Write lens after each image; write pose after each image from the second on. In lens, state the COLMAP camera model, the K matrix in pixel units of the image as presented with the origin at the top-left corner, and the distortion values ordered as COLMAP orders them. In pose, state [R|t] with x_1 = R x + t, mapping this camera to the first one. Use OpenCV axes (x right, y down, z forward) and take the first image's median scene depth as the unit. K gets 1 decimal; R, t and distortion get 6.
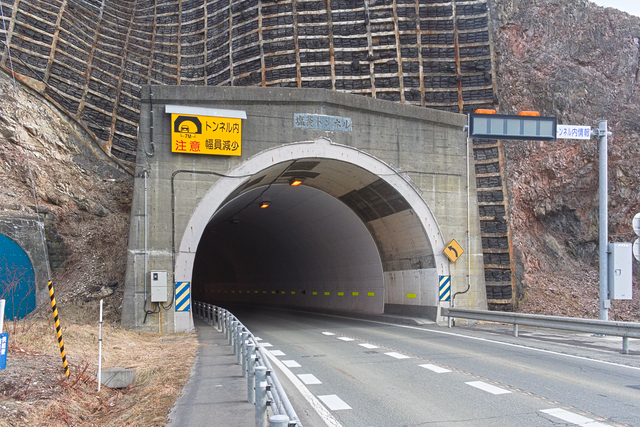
lens RADIAL K [[520.2, 0, 326.6], [0, 520.2, 280.1], [0, 0, 1]] dist [0.001292, 0.010385]
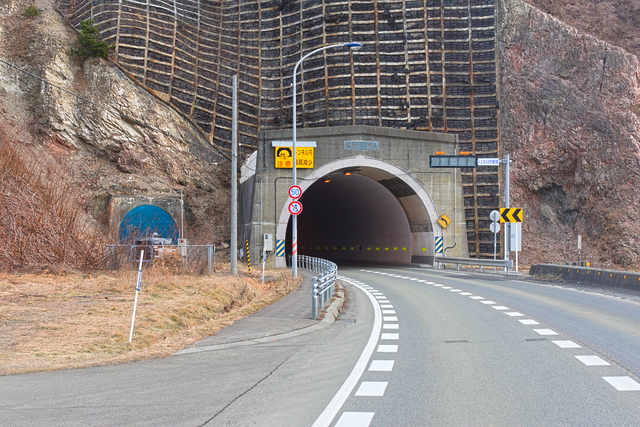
lens RADIAL K [[907.5, 0, 313.9], [0, 907.5, 194.6], [0, 0, 1]] dist [0.007268, 0.000000]
pose [[0.990917, -0.000328, -0.134477, 0.174549], [-0.005284, 0.999130, -0.041371, -0.016114], [0.134374, 0.041706, 0.990053, -1.417862]]
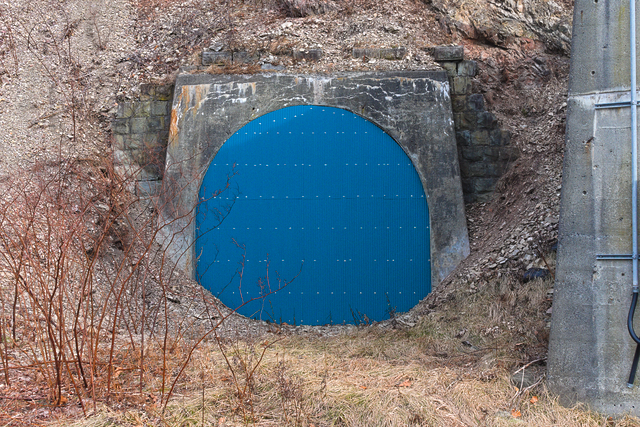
lens RADIAL K [[893.8, 0, 321.1], [0, 893.8, 215.5], [0, 0, 1]] dist [-0.081774, 0.000000]
pose [[0.688165, -0.015780, -0.725382, -0.096863], [-0.000259, 0.999758, -0.021995, 0.007941], [0.725554, 0.015324, 0.687995, 0.402423]]
